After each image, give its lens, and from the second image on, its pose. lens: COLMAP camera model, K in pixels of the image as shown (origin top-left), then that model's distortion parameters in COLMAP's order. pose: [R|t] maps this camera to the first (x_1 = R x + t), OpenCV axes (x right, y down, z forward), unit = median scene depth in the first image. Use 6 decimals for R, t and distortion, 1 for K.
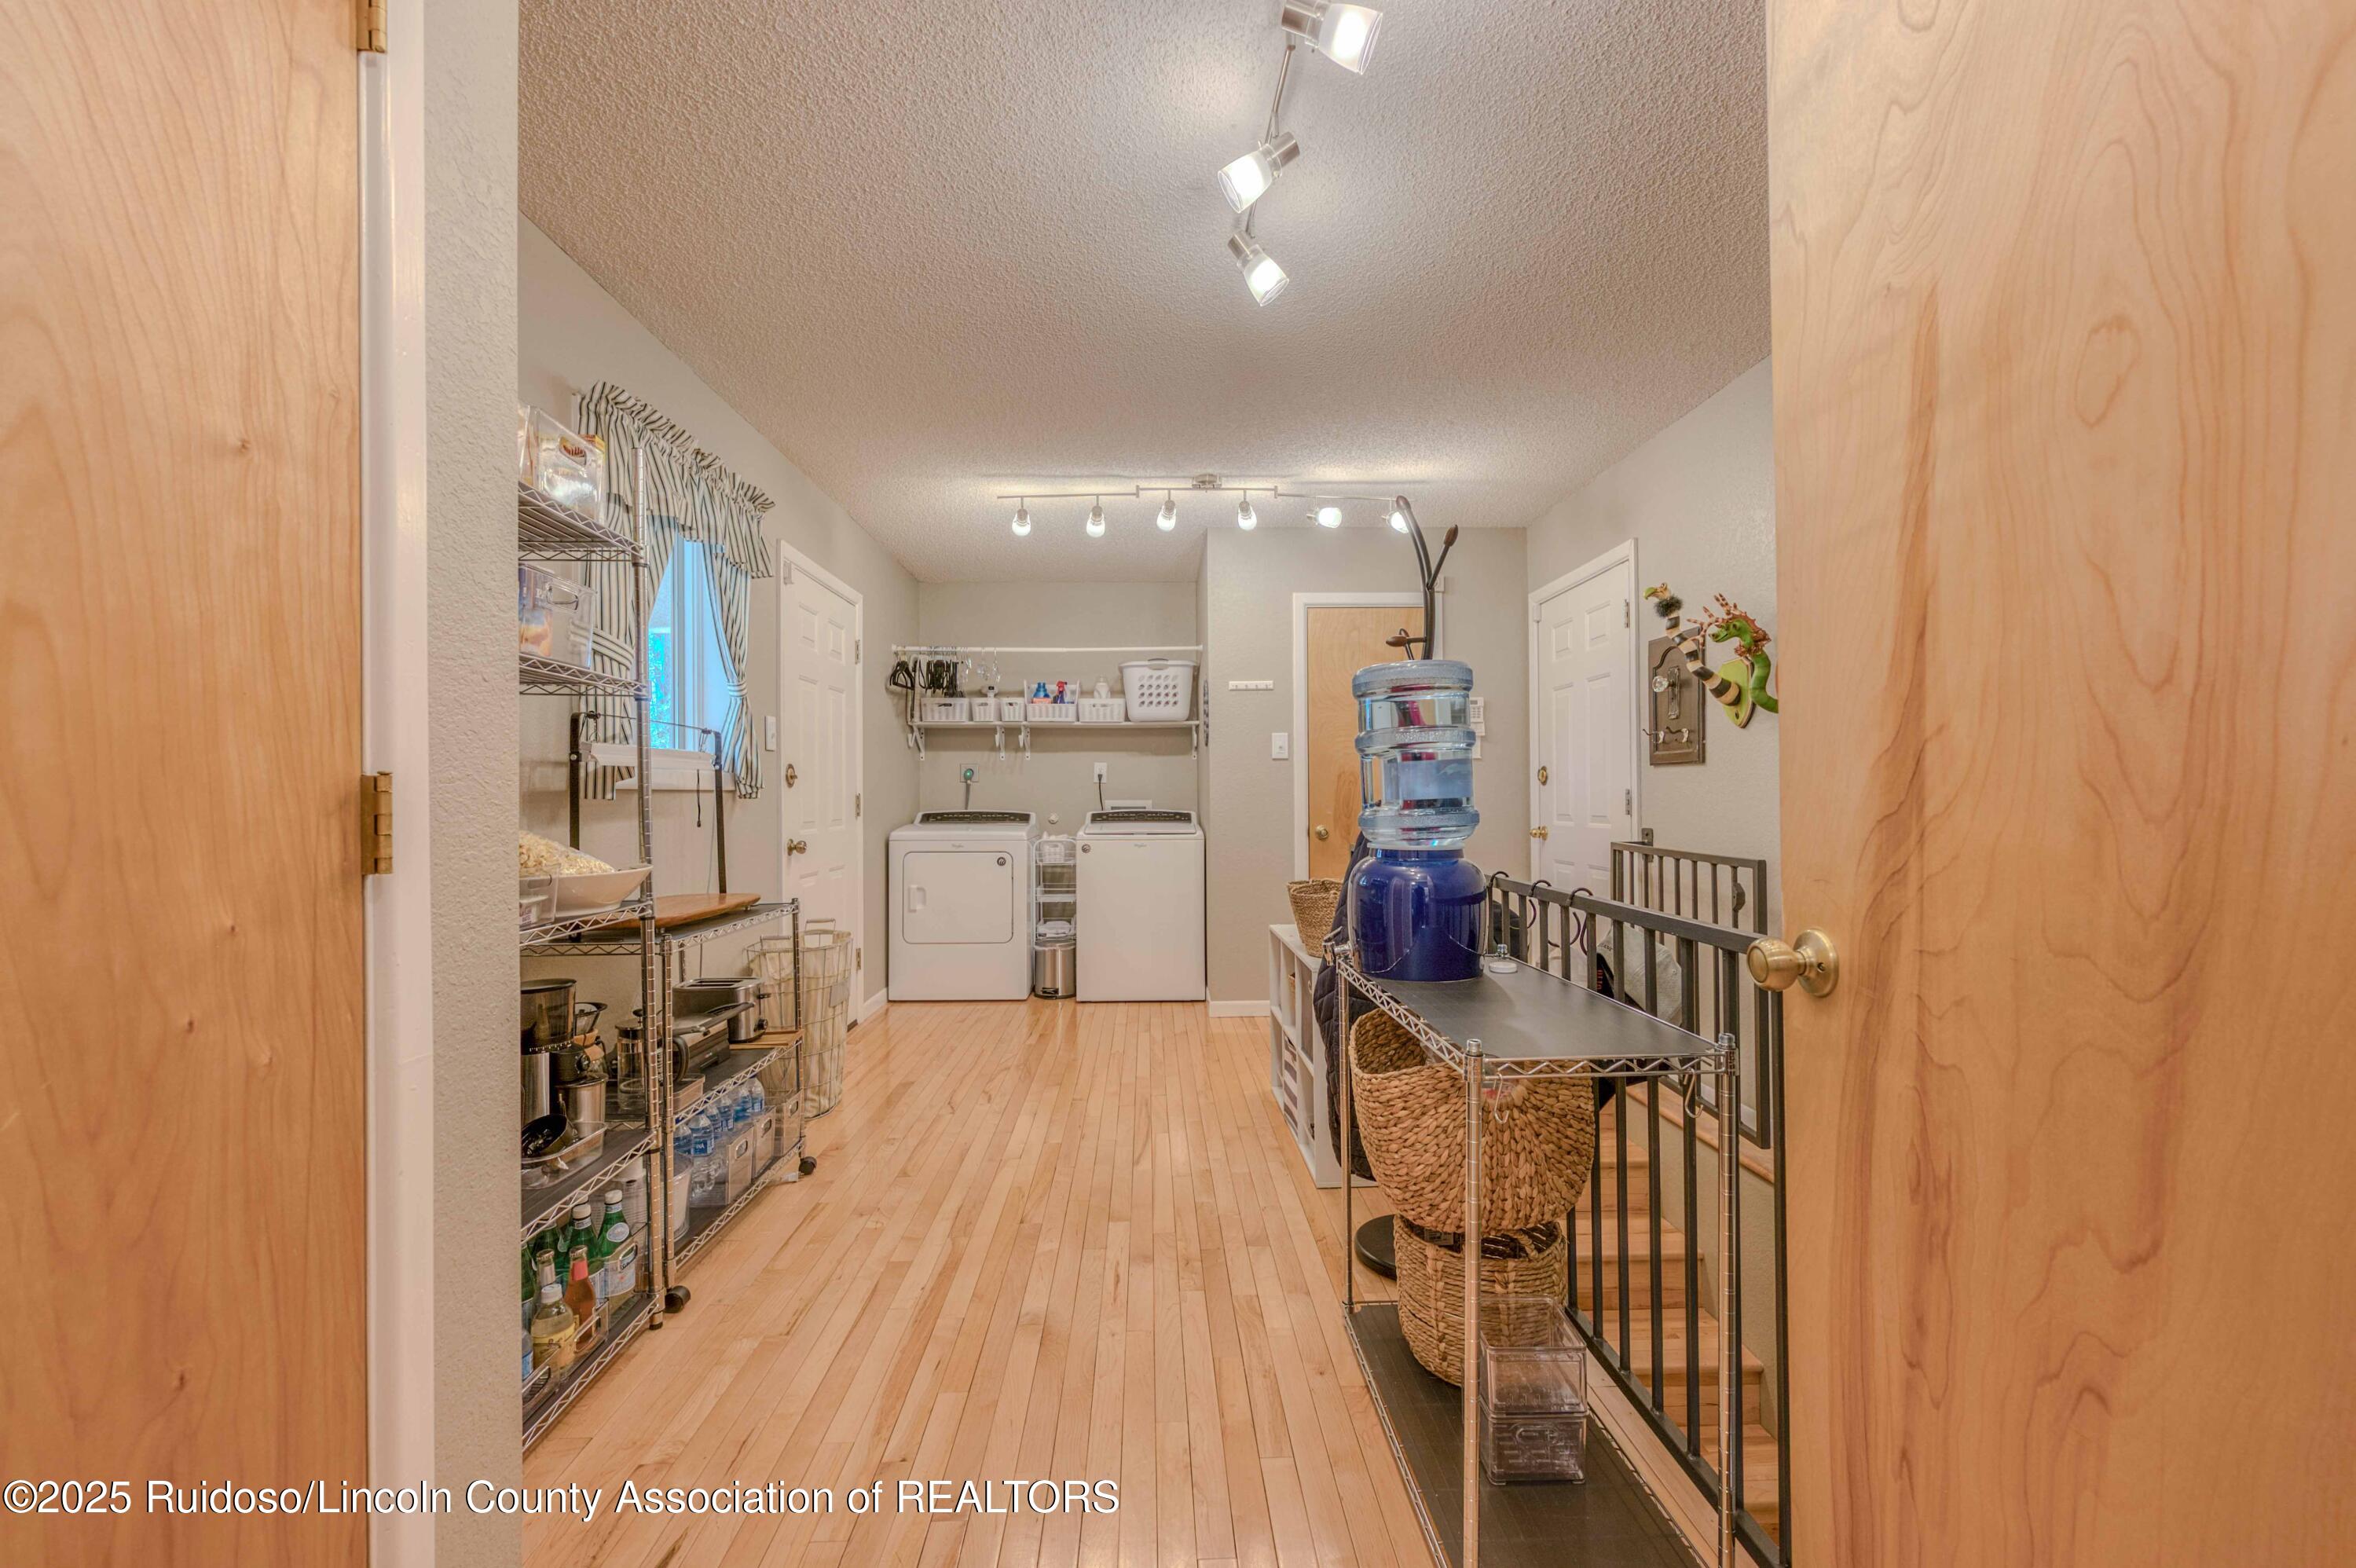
lens RADIAL K [[967.1, 0, 1166.7], [0, 967.1, 792.8], [0, 0, 1]] dist [0.003418, -0.000171]
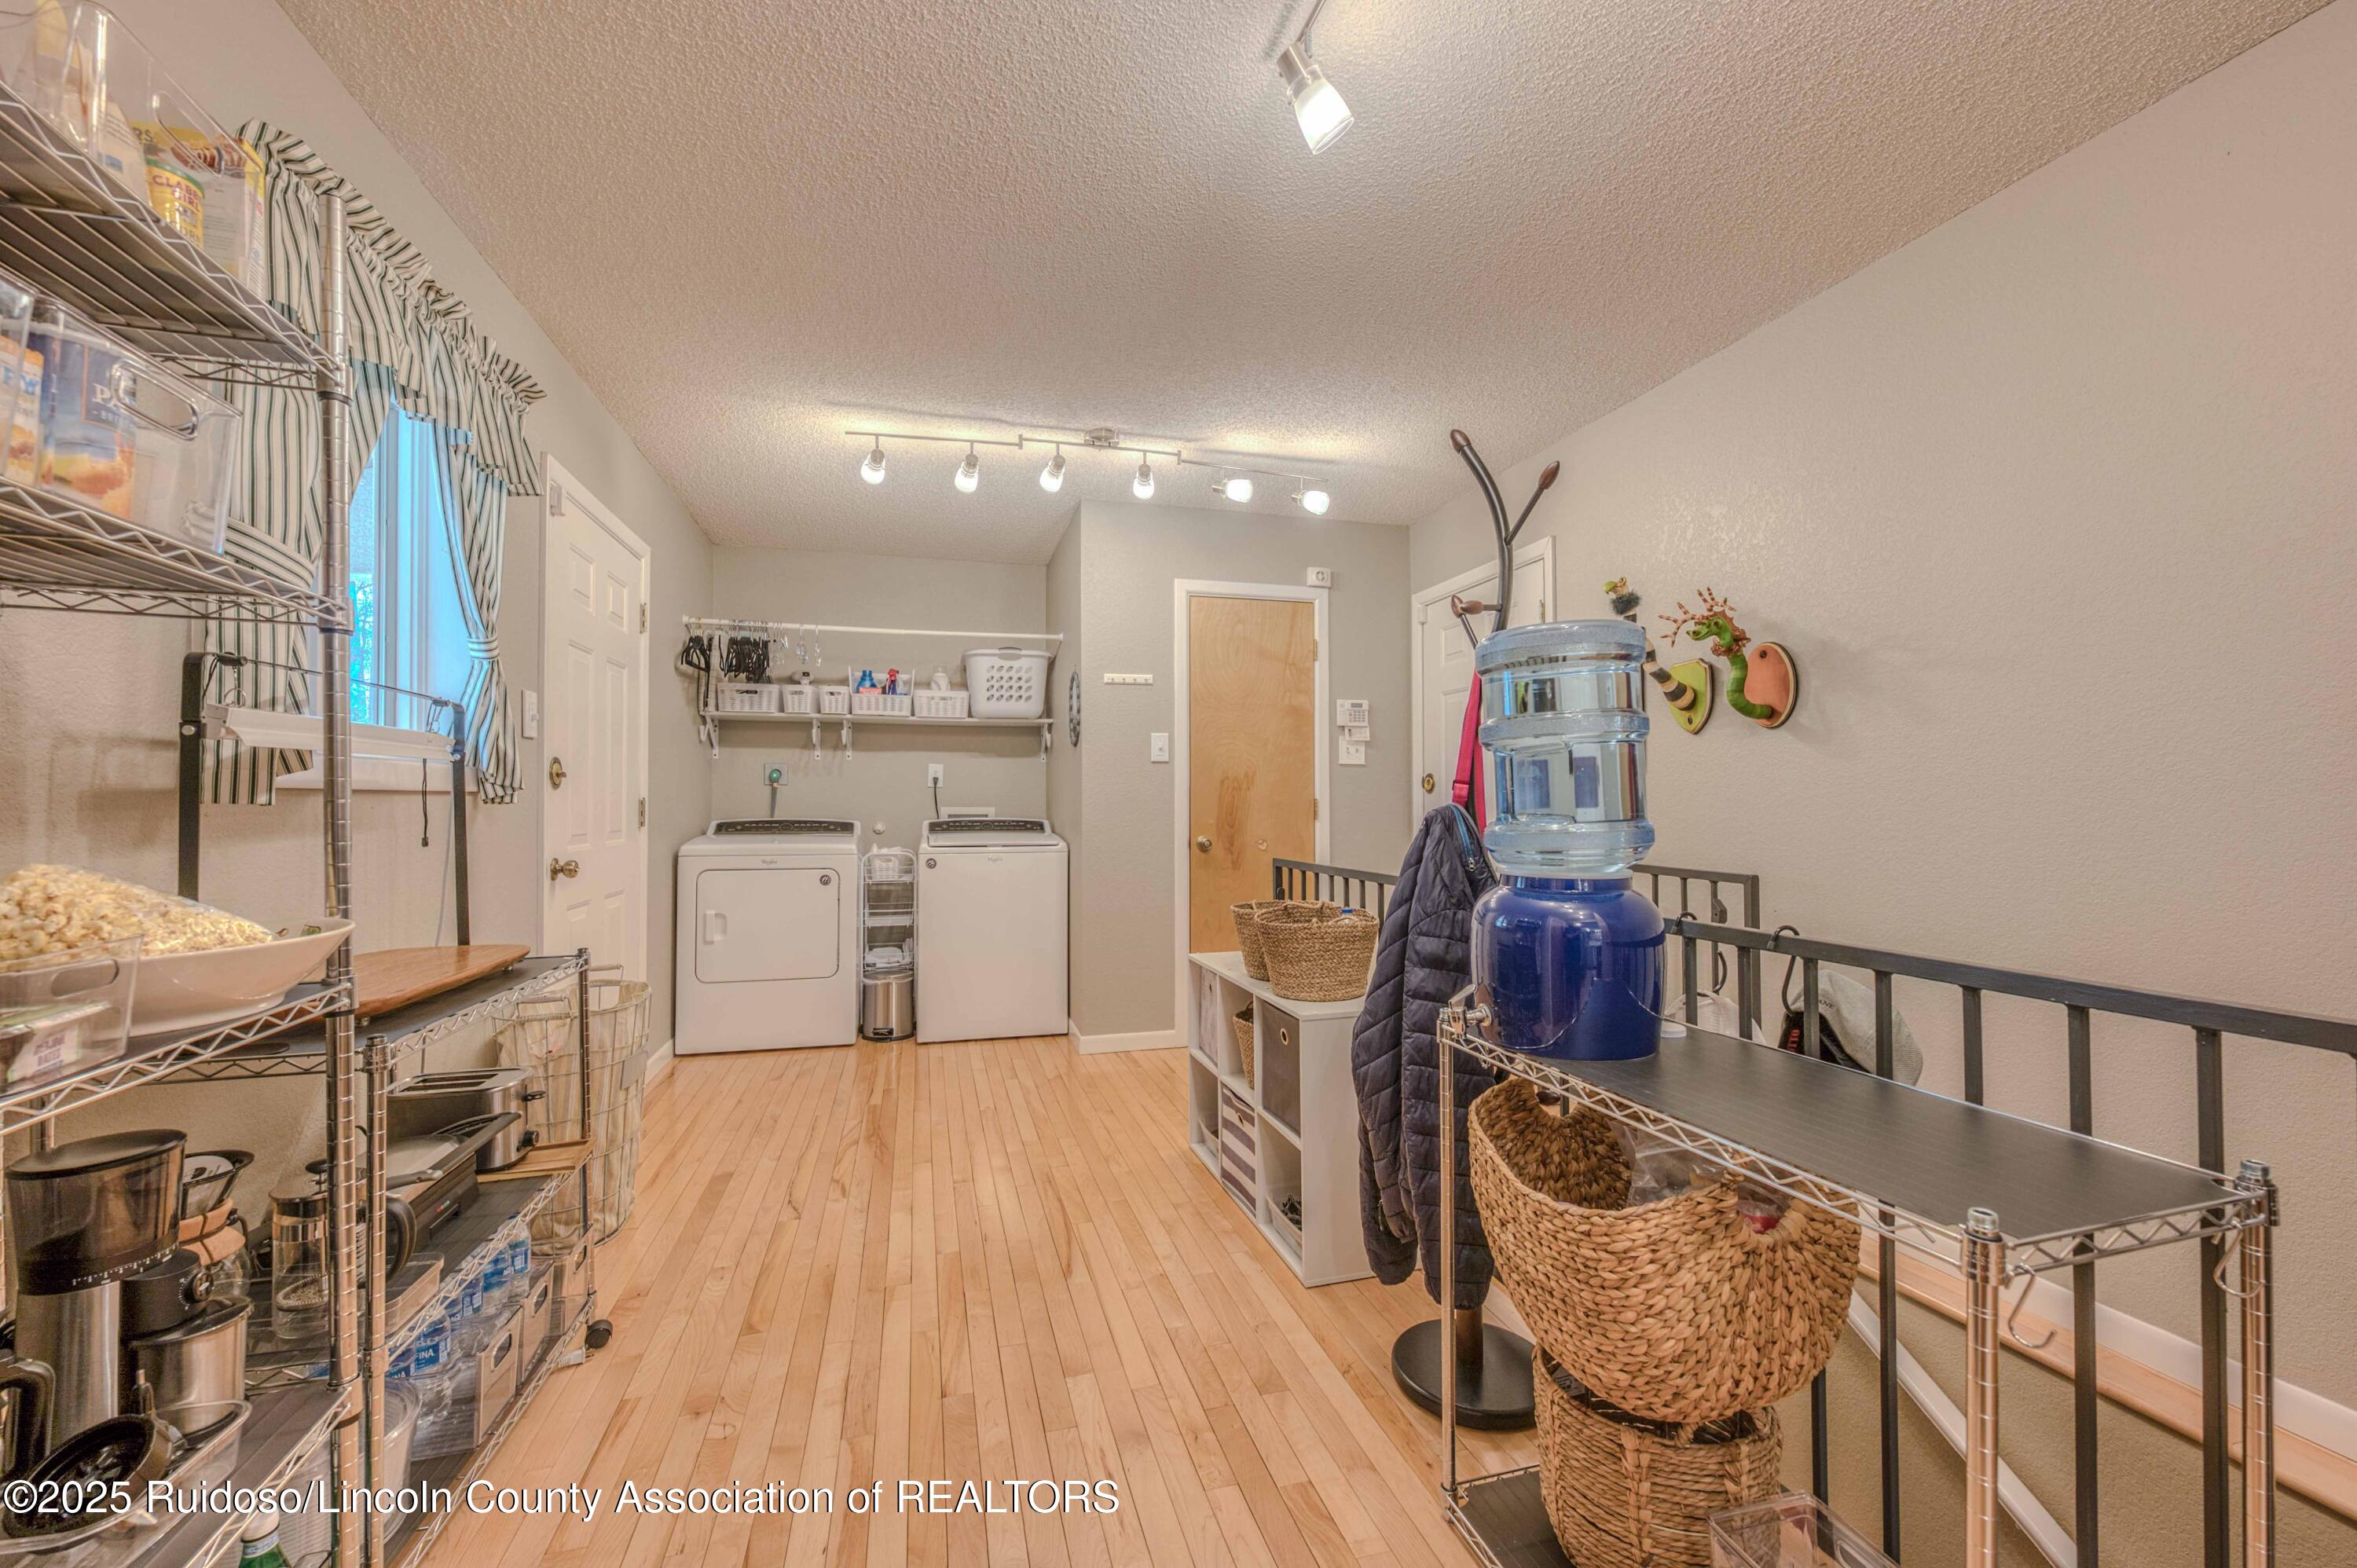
lens RADIAL K [[967.5, 0, 1192.3], [0, 967.5, 790.2], [0, 0, 1]] dist [0.003418, -0.000171]
pose [[0.970691, 0.007888, 0.240203, -0.125201], [-0.005515, 0.999929, -0.010549, 0.000924], [-0.240269, 0.008915, 0.970665, 0.215520]]
